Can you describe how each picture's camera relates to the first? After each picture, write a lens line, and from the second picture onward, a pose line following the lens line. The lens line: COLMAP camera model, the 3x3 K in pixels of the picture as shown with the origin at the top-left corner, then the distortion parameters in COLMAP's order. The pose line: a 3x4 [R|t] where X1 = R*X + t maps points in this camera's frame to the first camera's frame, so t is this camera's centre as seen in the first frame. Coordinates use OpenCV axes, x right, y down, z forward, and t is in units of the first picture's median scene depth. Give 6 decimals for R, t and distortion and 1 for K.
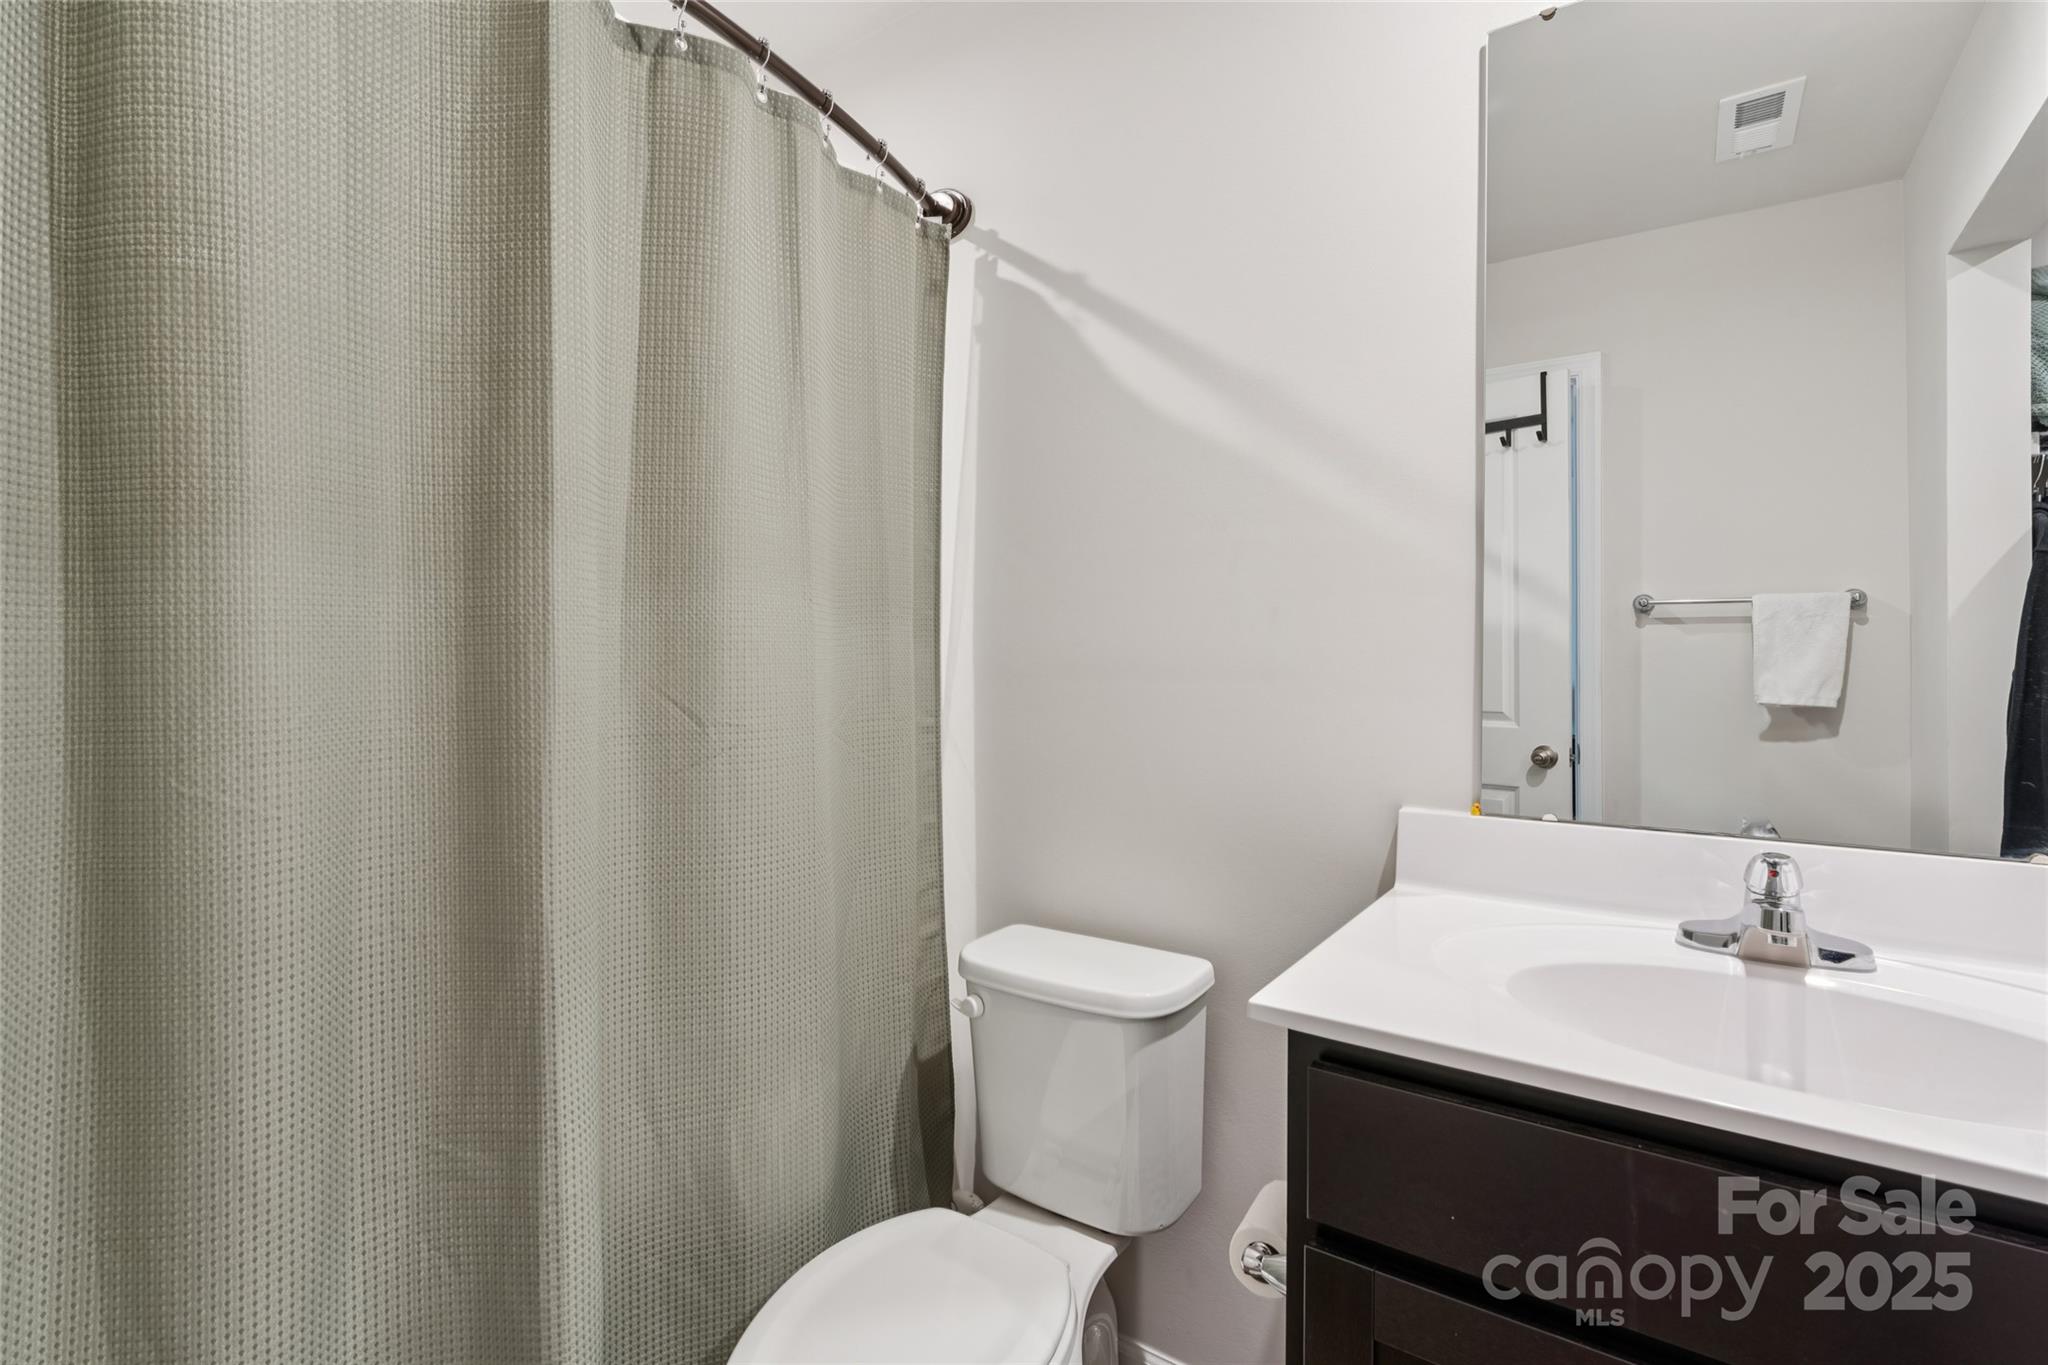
lens RADIAL K [[937.5, 0, 1024.0], [0, 937.5, 682.5], [0, 0, 1]] dist [0.000176, 0.000334]
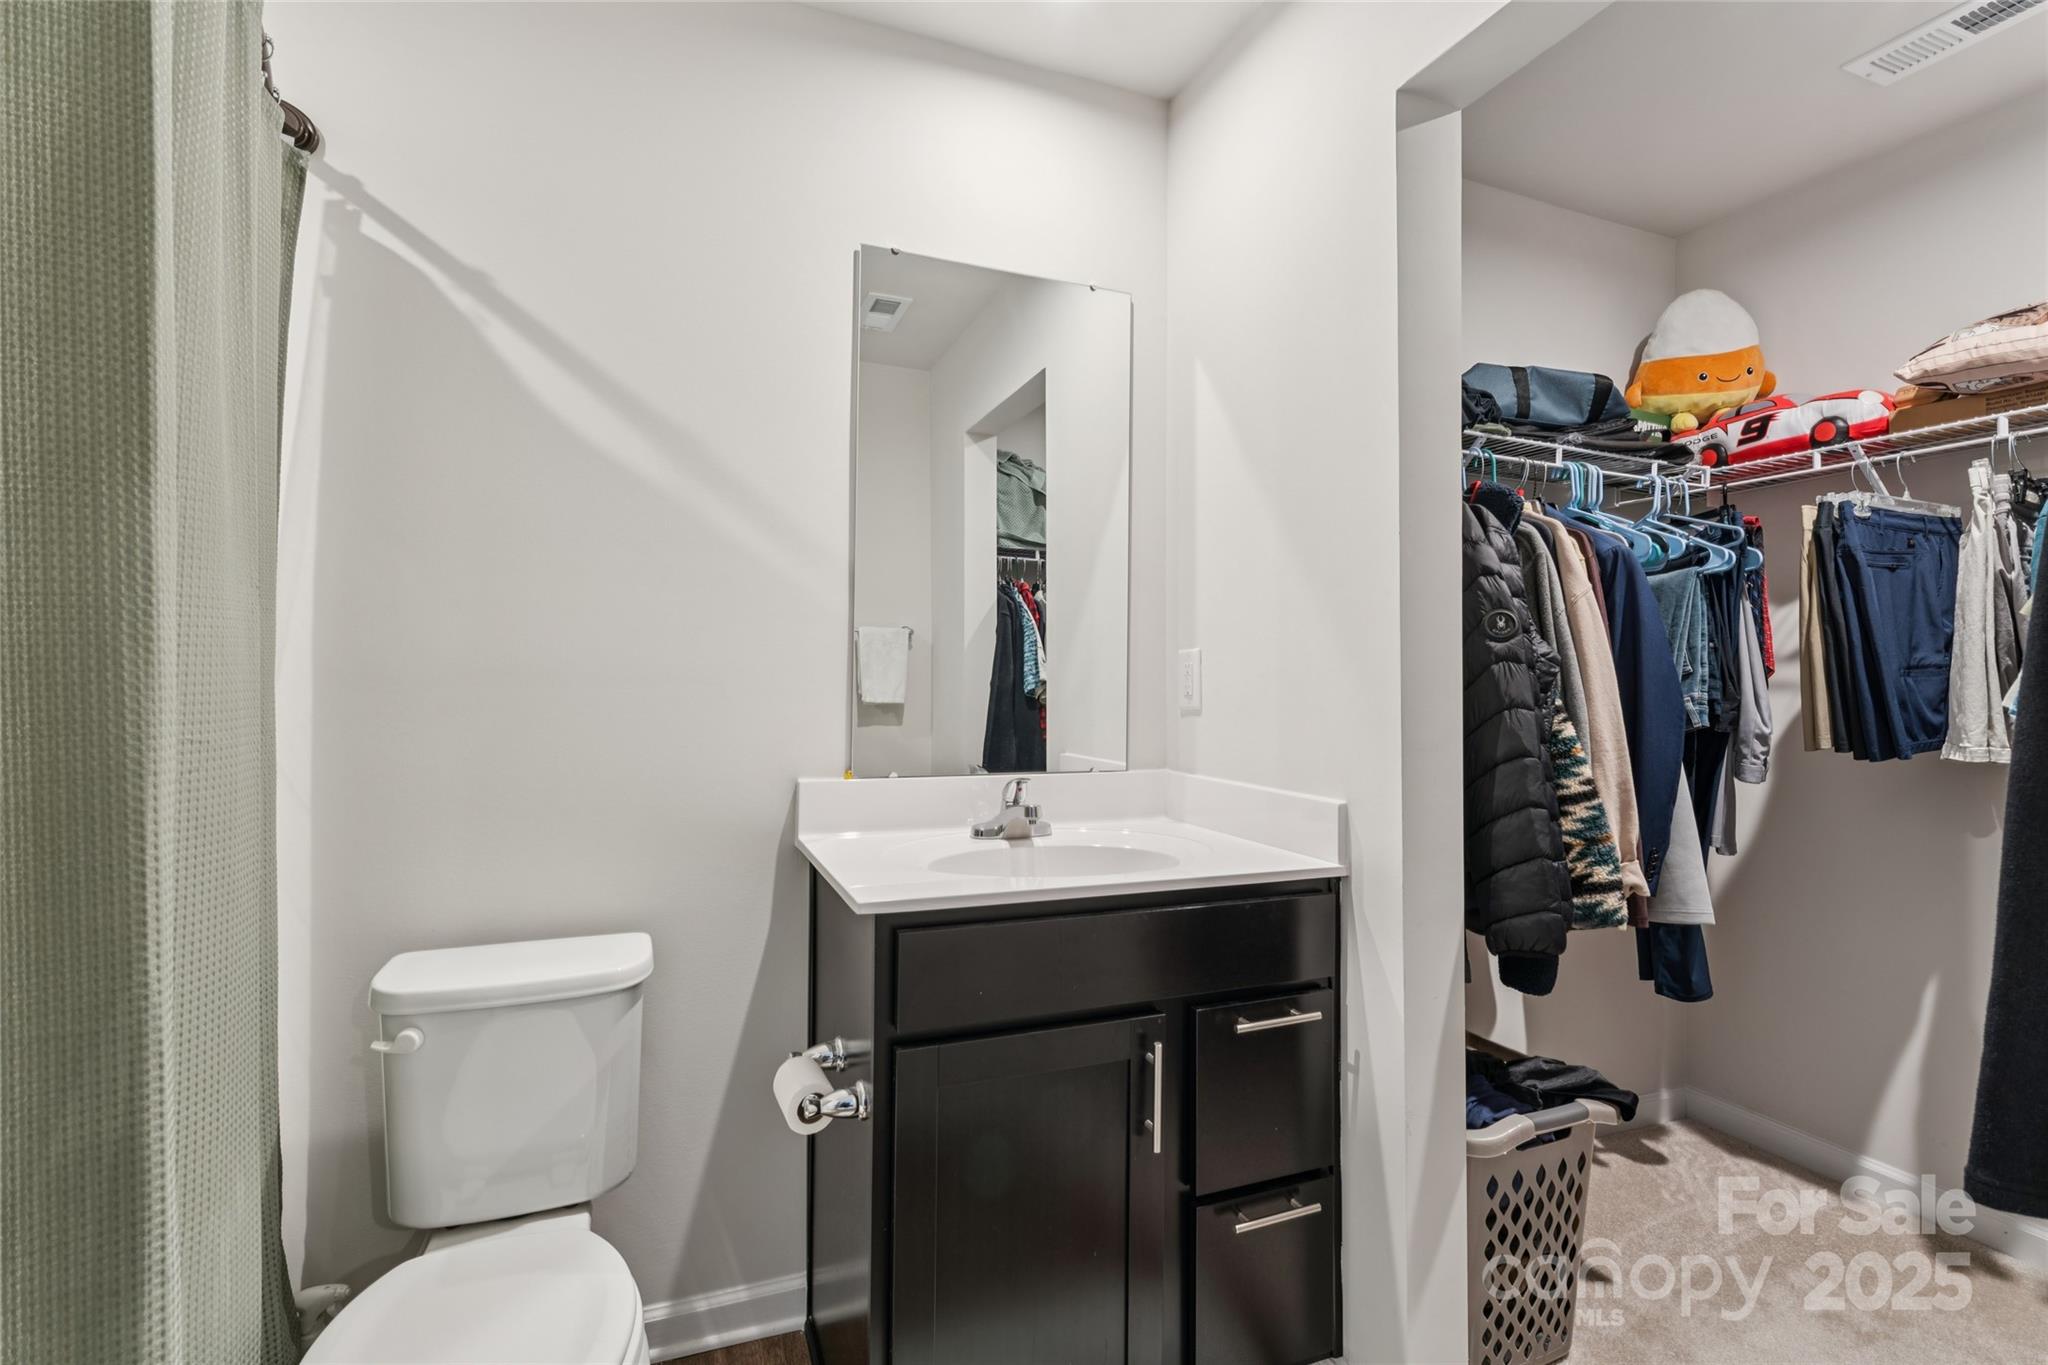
lens RADIAL K [[937.5, 0, 1024.0], [0, 937.5, 682.5], [0, 0, 1]] dist [0.000176, 0.000334]
pose [[0.551206, 0.001857, 0.834367, -0.454862], [0.005320, 0.999969, -0.005740, 0.002856], [-0.834352, 0.007603, 0.551179, -0.012894]]
